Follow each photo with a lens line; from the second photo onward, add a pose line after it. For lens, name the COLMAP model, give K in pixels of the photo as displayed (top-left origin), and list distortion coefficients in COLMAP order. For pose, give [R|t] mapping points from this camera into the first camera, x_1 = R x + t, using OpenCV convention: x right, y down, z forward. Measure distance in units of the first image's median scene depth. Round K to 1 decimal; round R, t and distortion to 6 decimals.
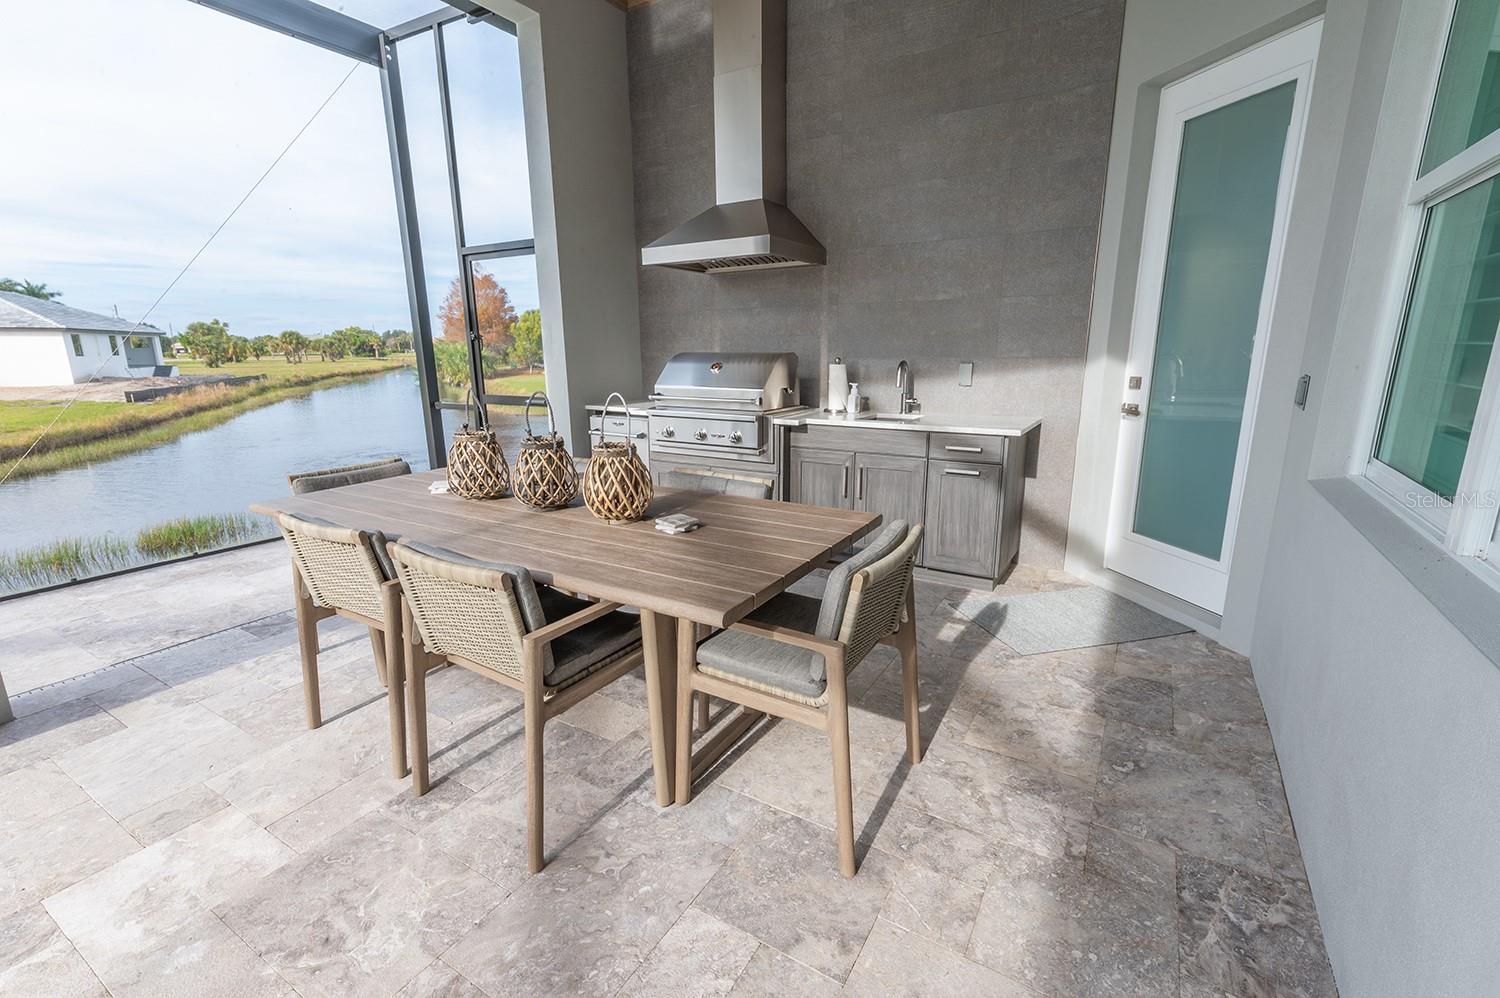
lens RADIAL K [[658.1, 0, 747.4], [0, 658.1, 496.8], [0, 0, 1]] dist [0.016340, -0.000482]
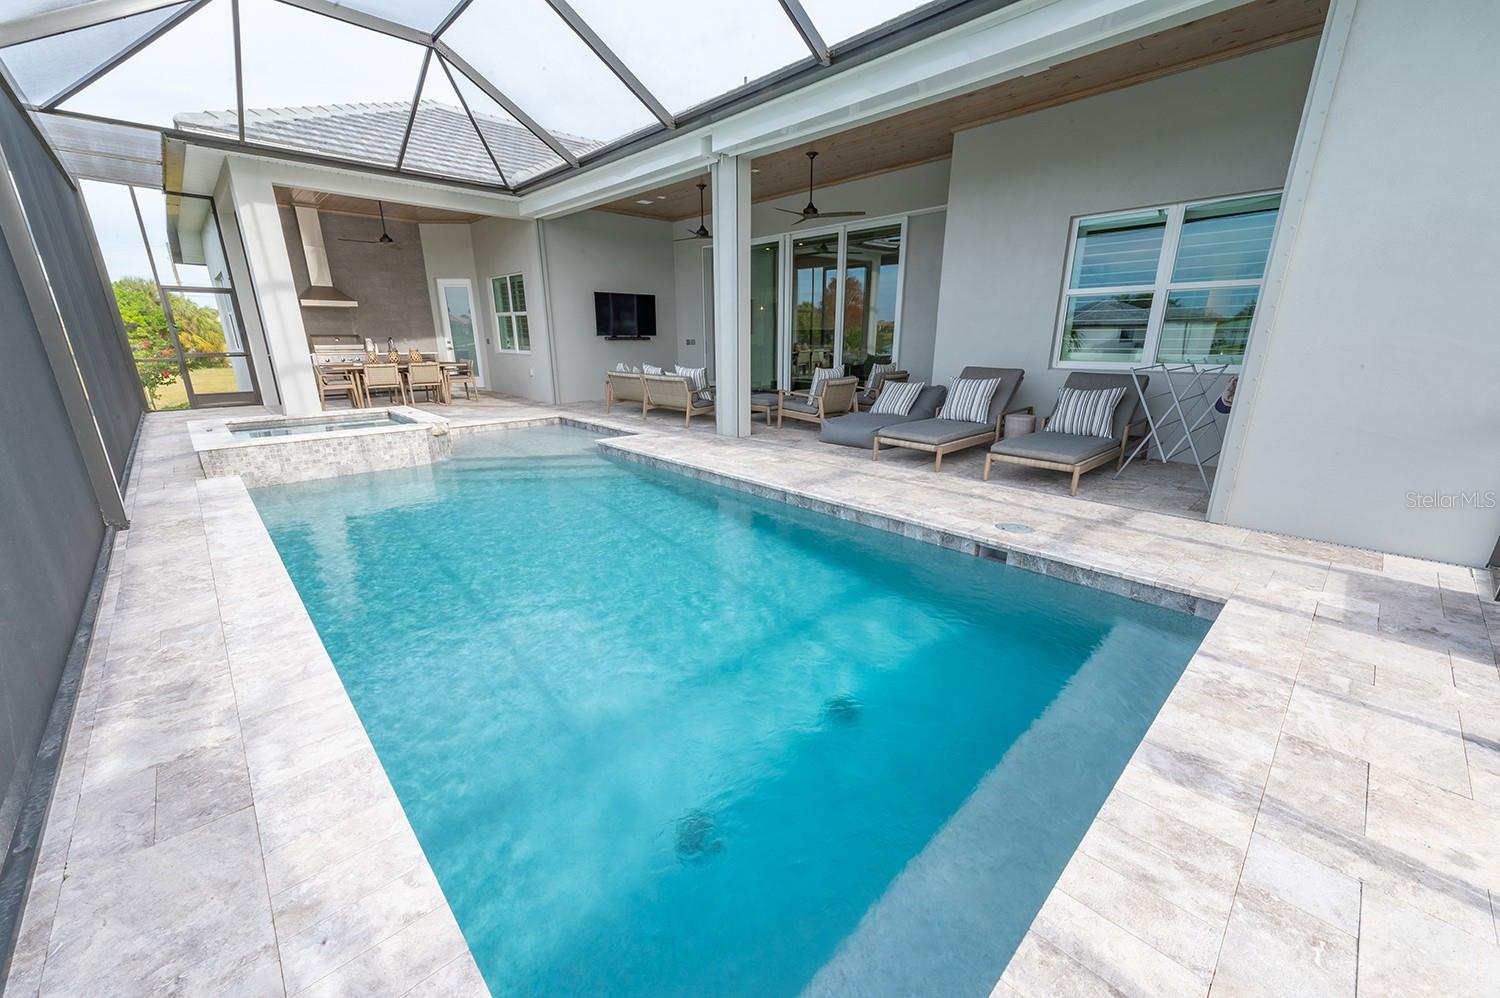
lens RADIAL K [[581.3, 0, 755.7], [0, 581.3, 508.0], [0, 0, 1]] dist [0.020664, -0.001063]
pose [[0.247625, -0.266545, 0.931470, -2.766540], [0.215759, 0.952440, 0.215188, 0.472598], [-0.944526, 0.147687, 0.293357, -1.883932]]
